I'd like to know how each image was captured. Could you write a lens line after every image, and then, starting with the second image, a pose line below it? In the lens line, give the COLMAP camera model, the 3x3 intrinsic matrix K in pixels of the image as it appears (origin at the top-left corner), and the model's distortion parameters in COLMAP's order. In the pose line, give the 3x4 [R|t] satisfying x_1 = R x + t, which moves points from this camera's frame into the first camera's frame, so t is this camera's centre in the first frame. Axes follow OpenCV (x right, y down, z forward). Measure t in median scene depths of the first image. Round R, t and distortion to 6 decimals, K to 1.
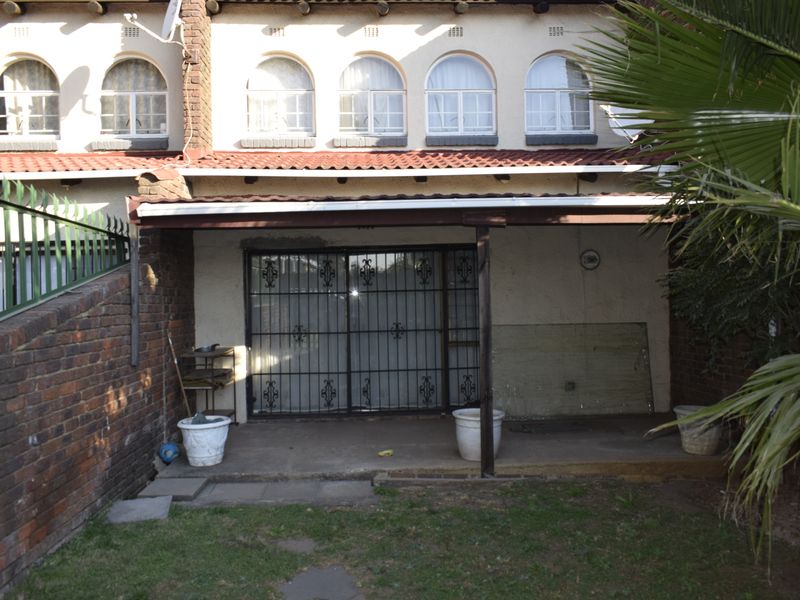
lens RADIAL K [[708.4, 0, 400.0], [0, 708.4, 299.6], [0, 0, 1]] dist [-0.017625, 0.027430]
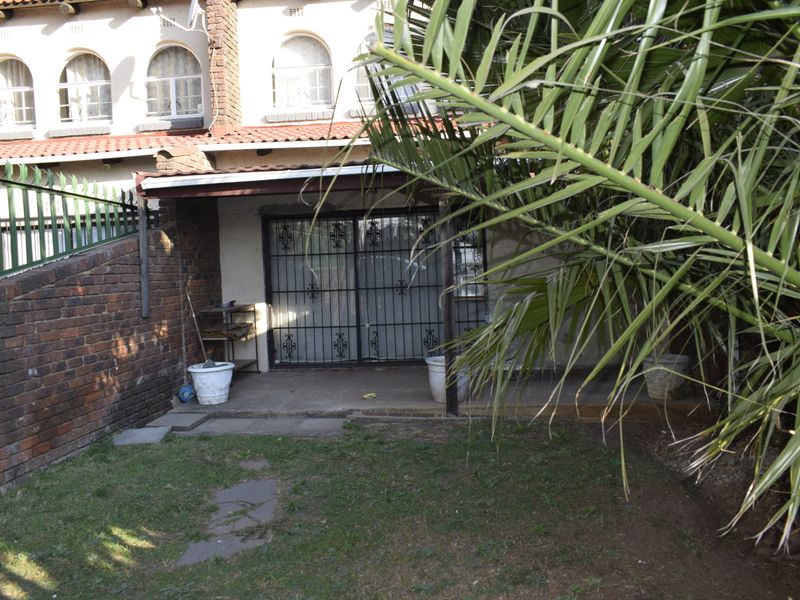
lens RADIAL K [[708.4, 0, 400.8], [0, 708.4, 300.3], [0, 0, 1]] dist [-0.017625, 0.027430]
pose [[0.987511, -0.011719, -0.157111, 0.207613], [0.019250, 0.998733, 0.046500, 0.017021], [0.156367, -0.048944, 0.986486, -0.080511]]
